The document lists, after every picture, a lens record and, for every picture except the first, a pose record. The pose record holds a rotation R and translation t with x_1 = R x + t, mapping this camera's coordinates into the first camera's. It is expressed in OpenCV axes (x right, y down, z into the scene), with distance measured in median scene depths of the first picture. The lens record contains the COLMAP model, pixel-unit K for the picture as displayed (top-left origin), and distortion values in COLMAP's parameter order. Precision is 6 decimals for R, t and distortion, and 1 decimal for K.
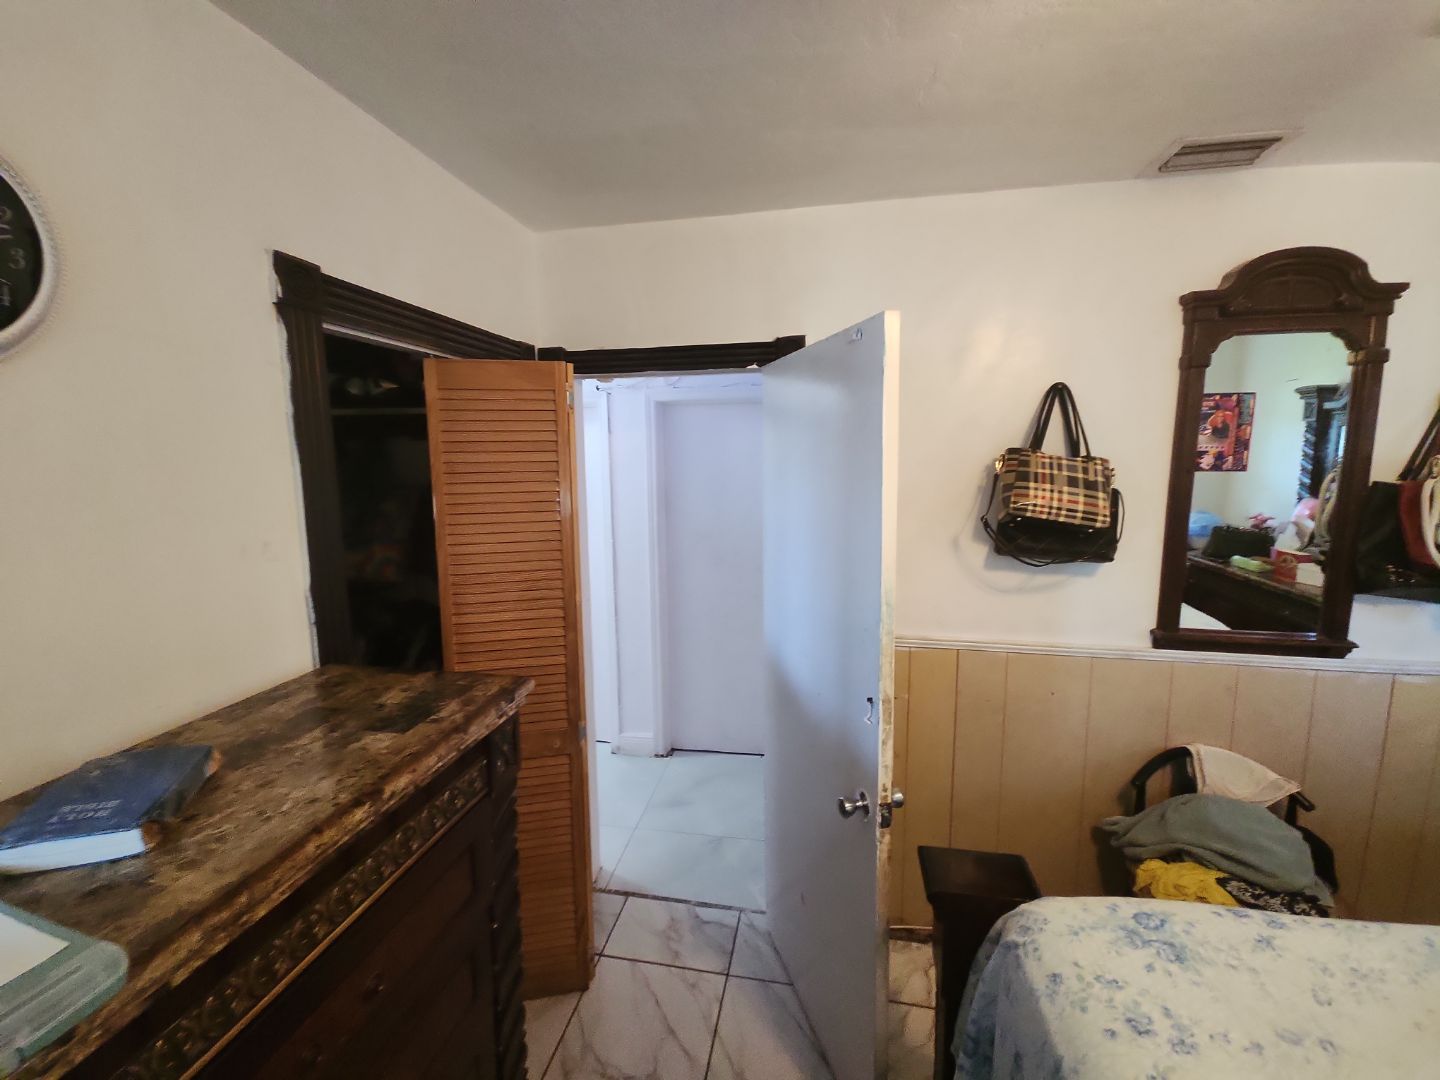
lens RADIAL K [[583.8, 0, 724.3], [0, 583.8, 525.5], [0, 0, 1]] dist [0.014812, -0.000136]
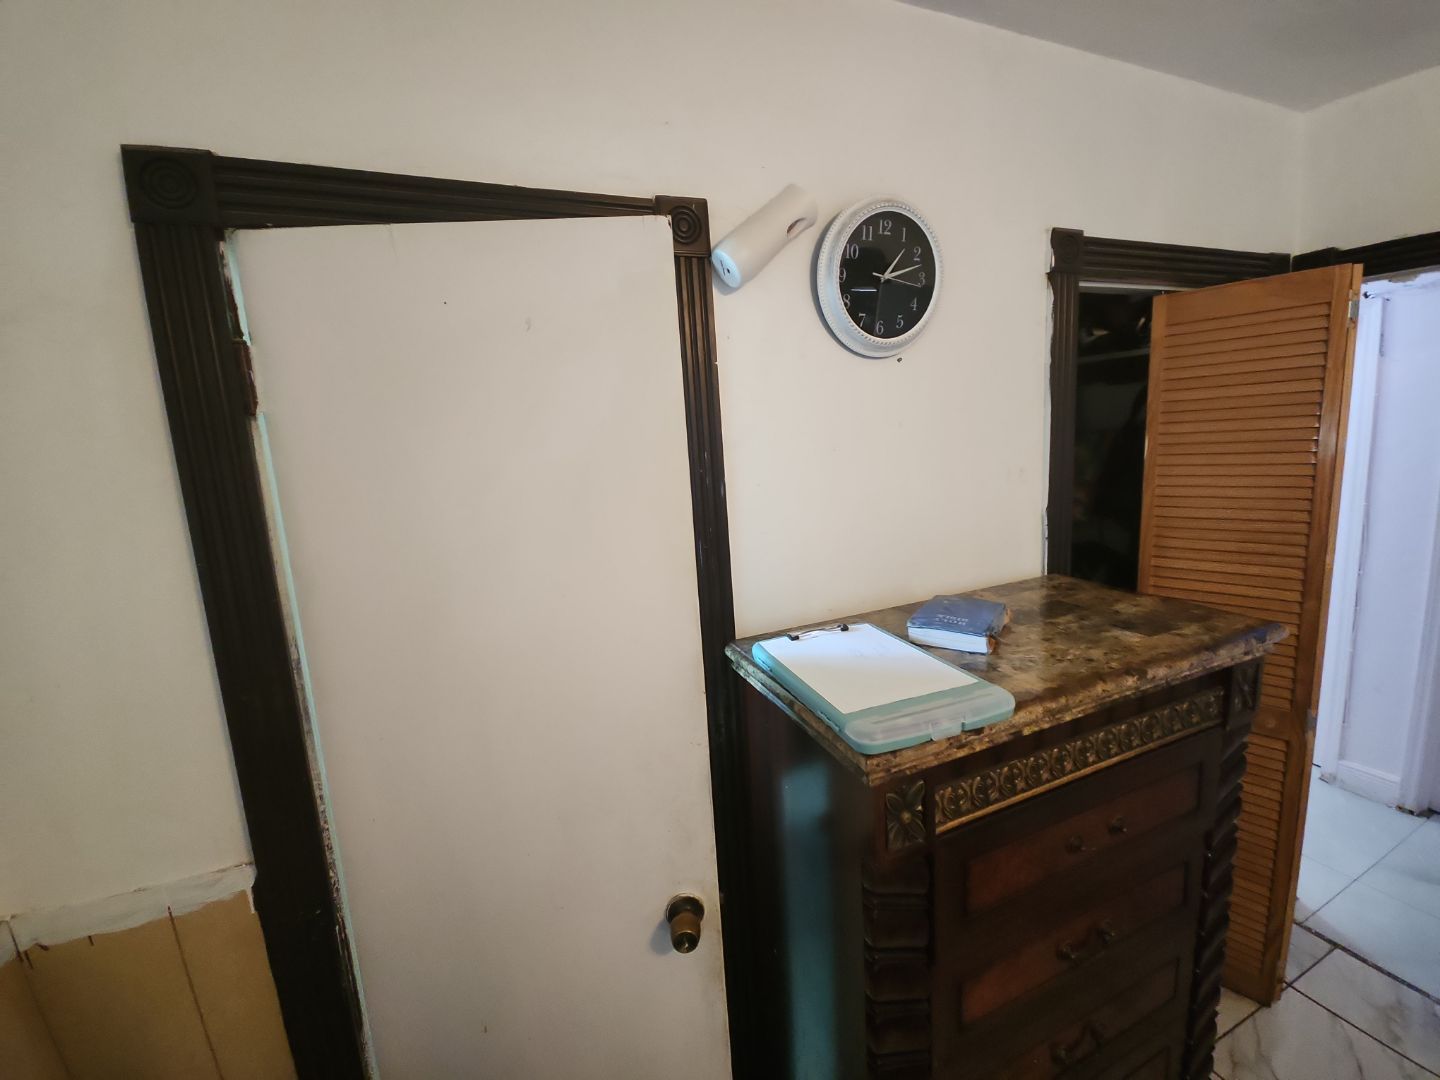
lens RADIAL K [[583.8, 0, 724.3], [0, 583.8, 525.5], [0, 0, 1]] dist [0.014812, -0.000136]
pose [[0.559259, 0.107408, -0.822005, -0.058029], [-0.049220, 0.994124, 0.096411, 0.043799], [0.827531, -0.013460, 0.561259, -0.183073]]
